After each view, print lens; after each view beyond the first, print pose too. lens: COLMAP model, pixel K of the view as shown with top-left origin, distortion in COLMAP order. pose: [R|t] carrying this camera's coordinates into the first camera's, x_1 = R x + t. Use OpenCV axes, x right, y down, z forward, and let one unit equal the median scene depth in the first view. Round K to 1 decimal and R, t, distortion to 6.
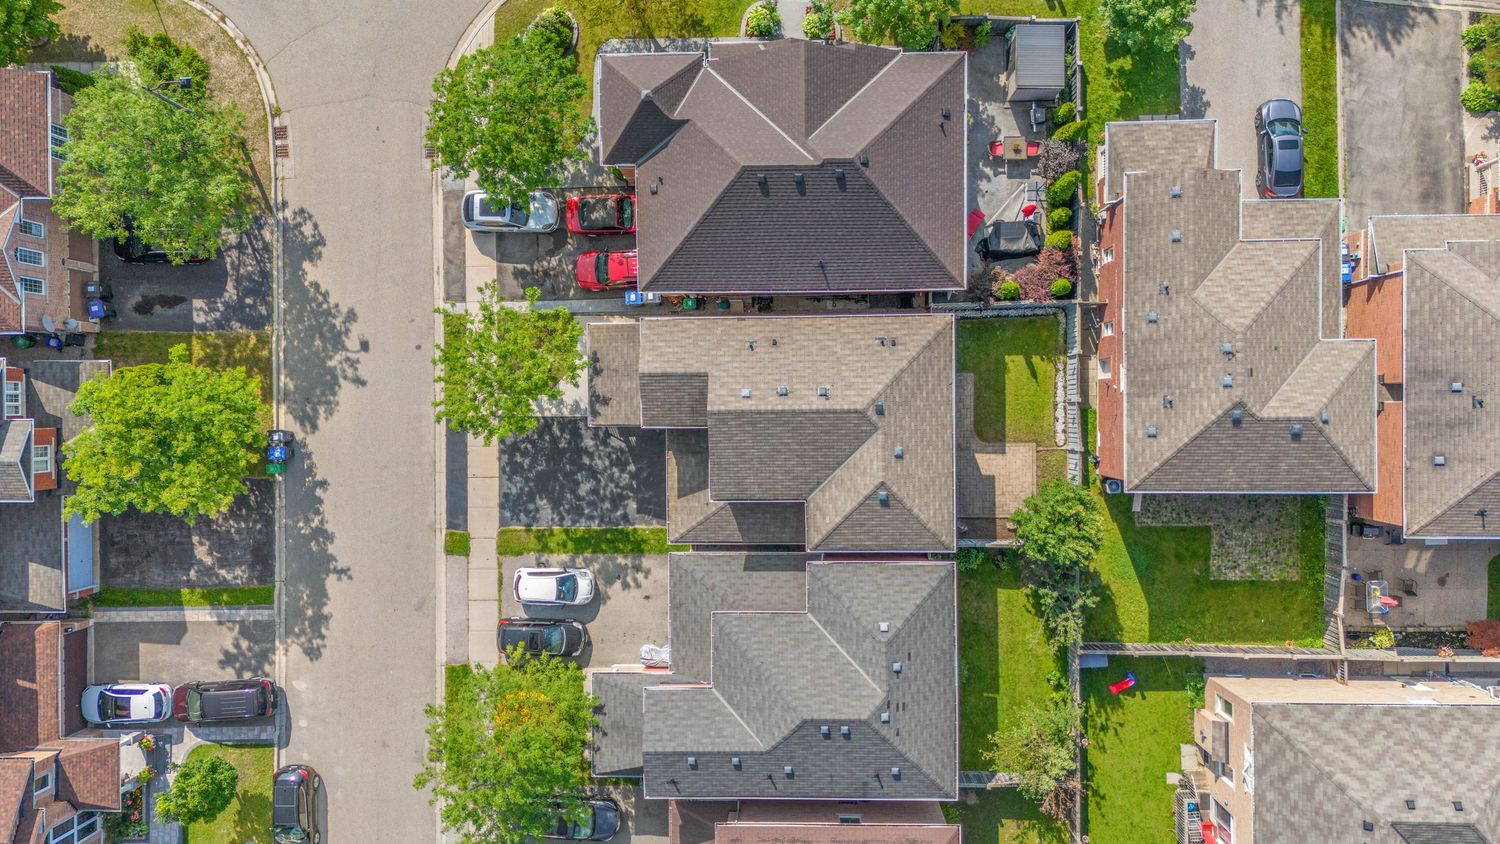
lens RADIAL K [[1106.9, 0, 750.5], [0, 1106.9, 425.0], [0, 0, 1]] dist [0.045638, -0.046143]
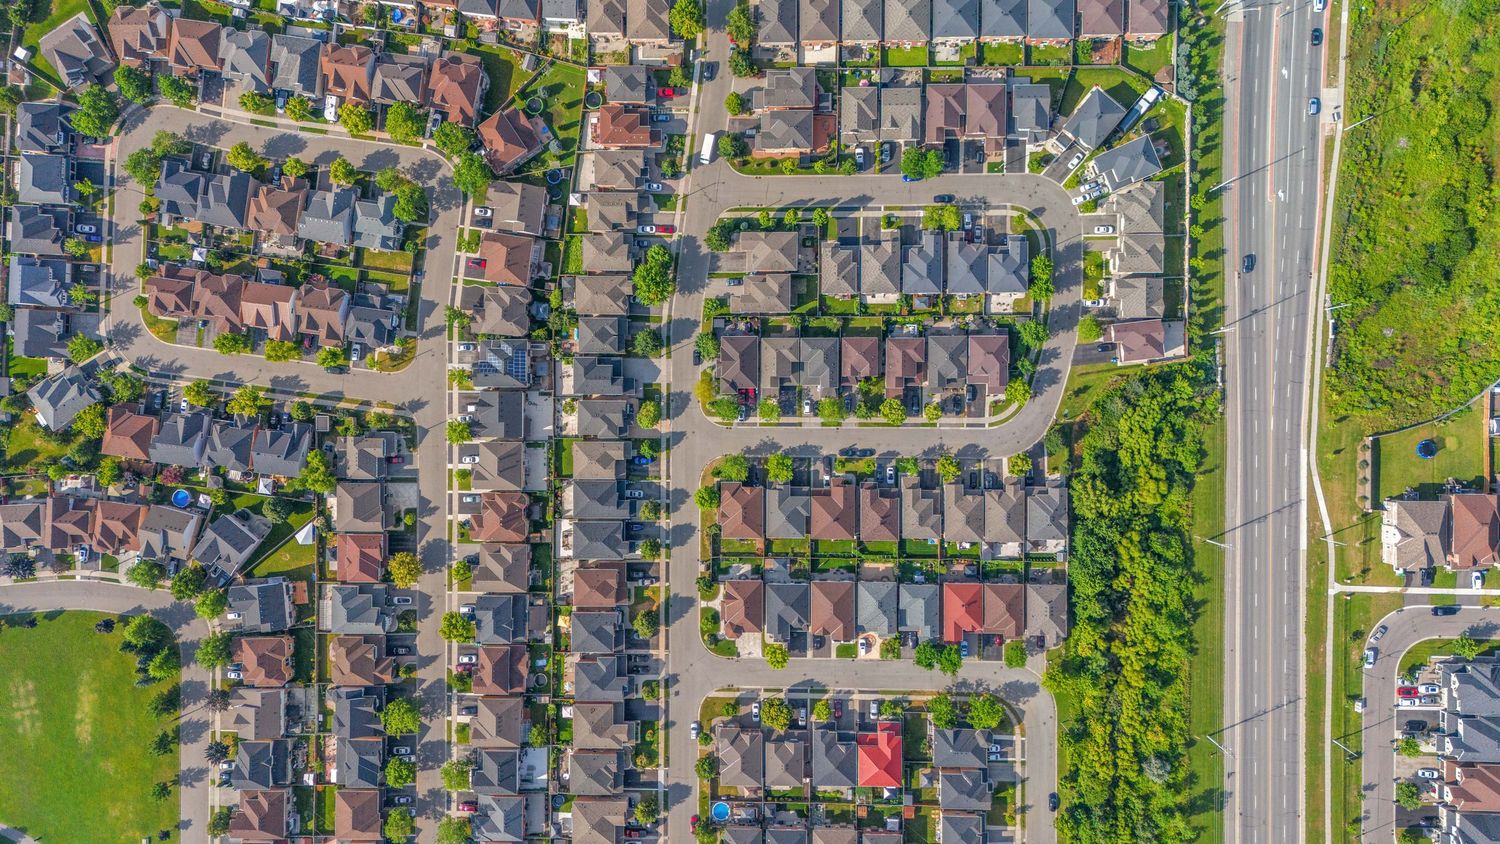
lens RADIAL K [[1092.1, 0, 748.4], [0, 1092.1, 422.2], [0, 0, 1]] dist [0.022032, -0.026938]
pose [[0.012297, -0.999838, 0.013129, -0.344441], [0.998416, 0.011556, -0.055068, 0.155920], [0.054907, 0.013786, 0.998396, -4.732417]]
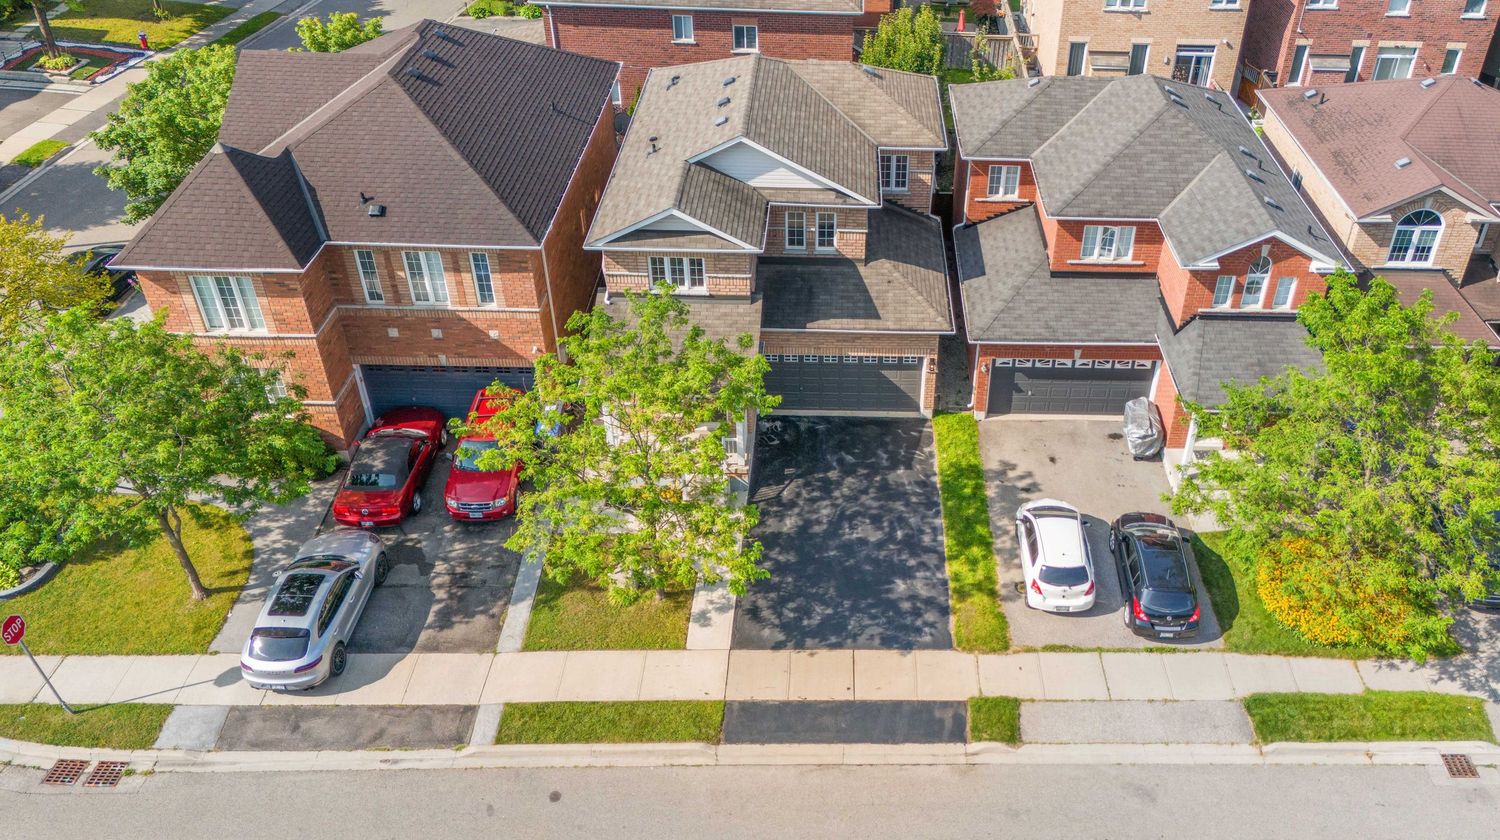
lens RADIAL K [[1241.5, 0, 861.3], [0, 1241.5, 450.5], [0, 0, 1]] dist [0.042939, -0.004606]
pose [[-0.015423, -0.542655, 0.839814, -0.674646], [0.999496, 0.014928, 0.028002, 0.036181], [-0.027732, 0.839823, 0.542151, 0.652647]]
